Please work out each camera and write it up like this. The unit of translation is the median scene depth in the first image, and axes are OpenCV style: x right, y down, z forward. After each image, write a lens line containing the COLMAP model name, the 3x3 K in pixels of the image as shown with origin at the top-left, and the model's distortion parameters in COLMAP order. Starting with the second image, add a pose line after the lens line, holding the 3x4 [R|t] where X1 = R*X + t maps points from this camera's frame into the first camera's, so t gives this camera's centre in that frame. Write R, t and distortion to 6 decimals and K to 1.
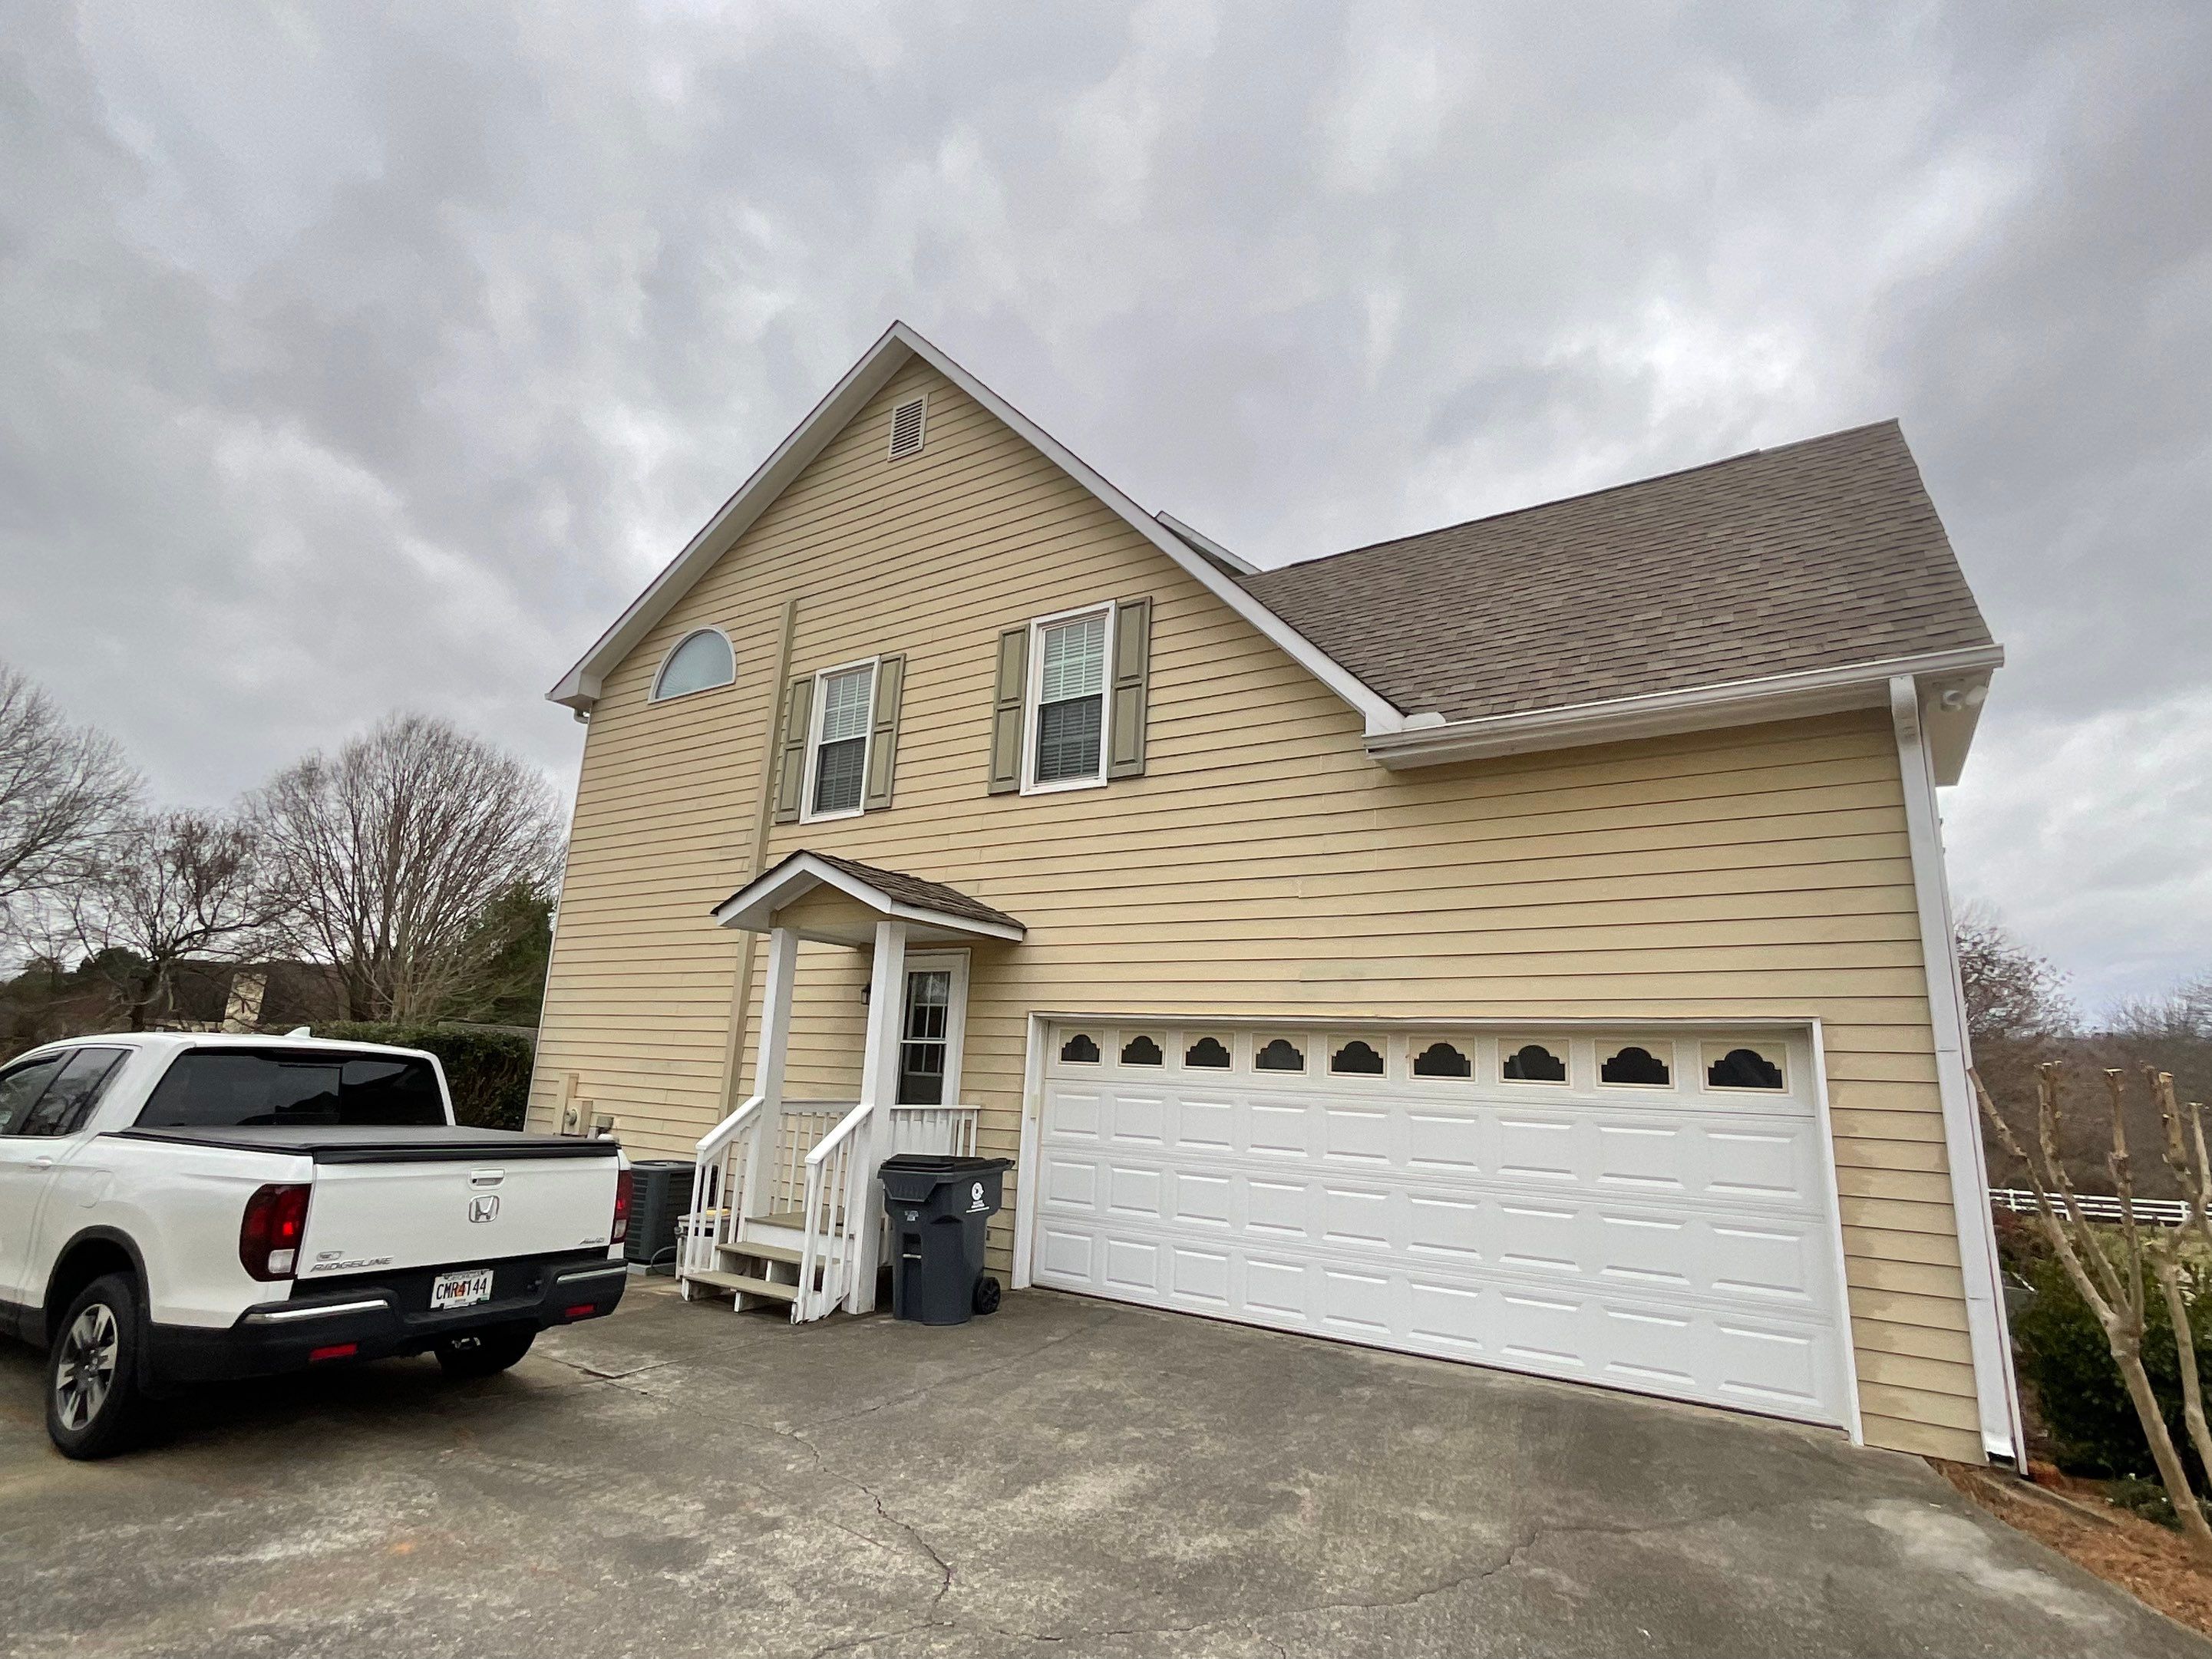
lens RADIAL K [[1070.8, 0, 1106.0], [0, 1070.8, 829.5], [0, 0, 1]] dist [-0.002586, 0.000364]
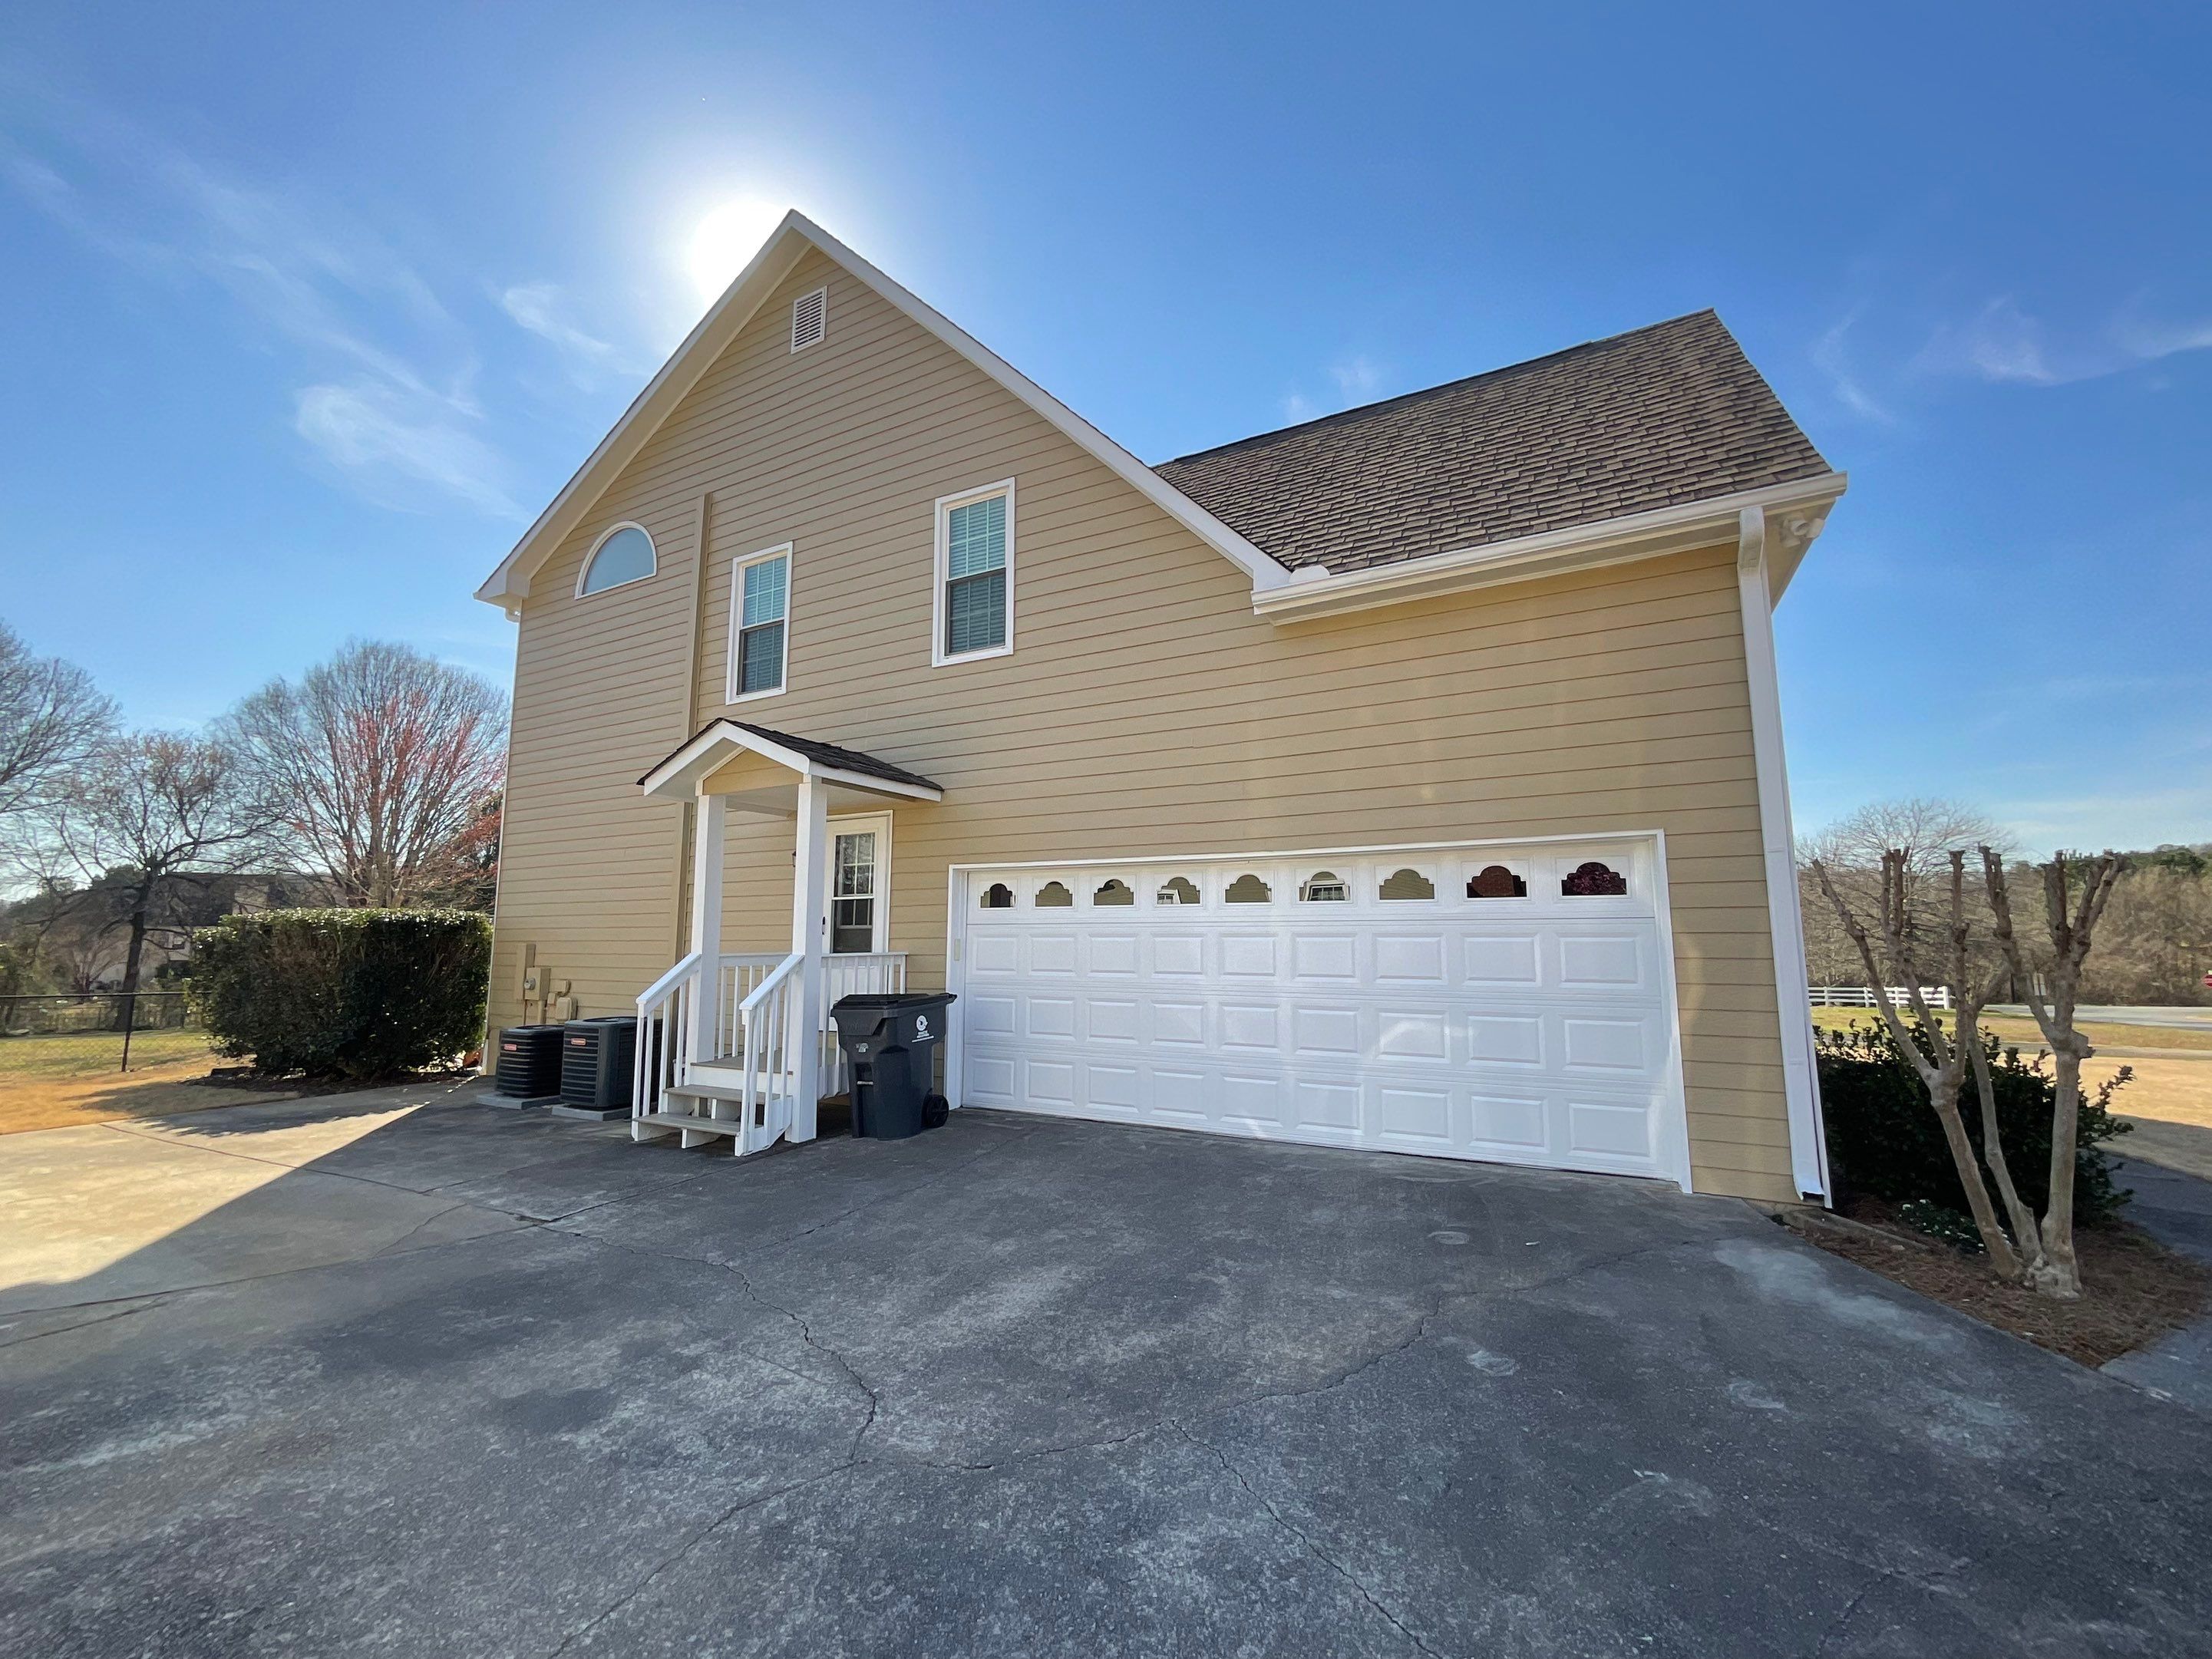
lens RADIAL K [[877.7, 0, 1106.0], [0, 877.7, 829.5], [0, 0, 1]] dist [0.000447, -0.003248]
pose [[0.994511, -0.036120, 0.098201, 0.002102], [0.025402, 0.993795, 0.108286, 0.079608], [-0.101503, -0.105197, 0.989258, 0.199102]]
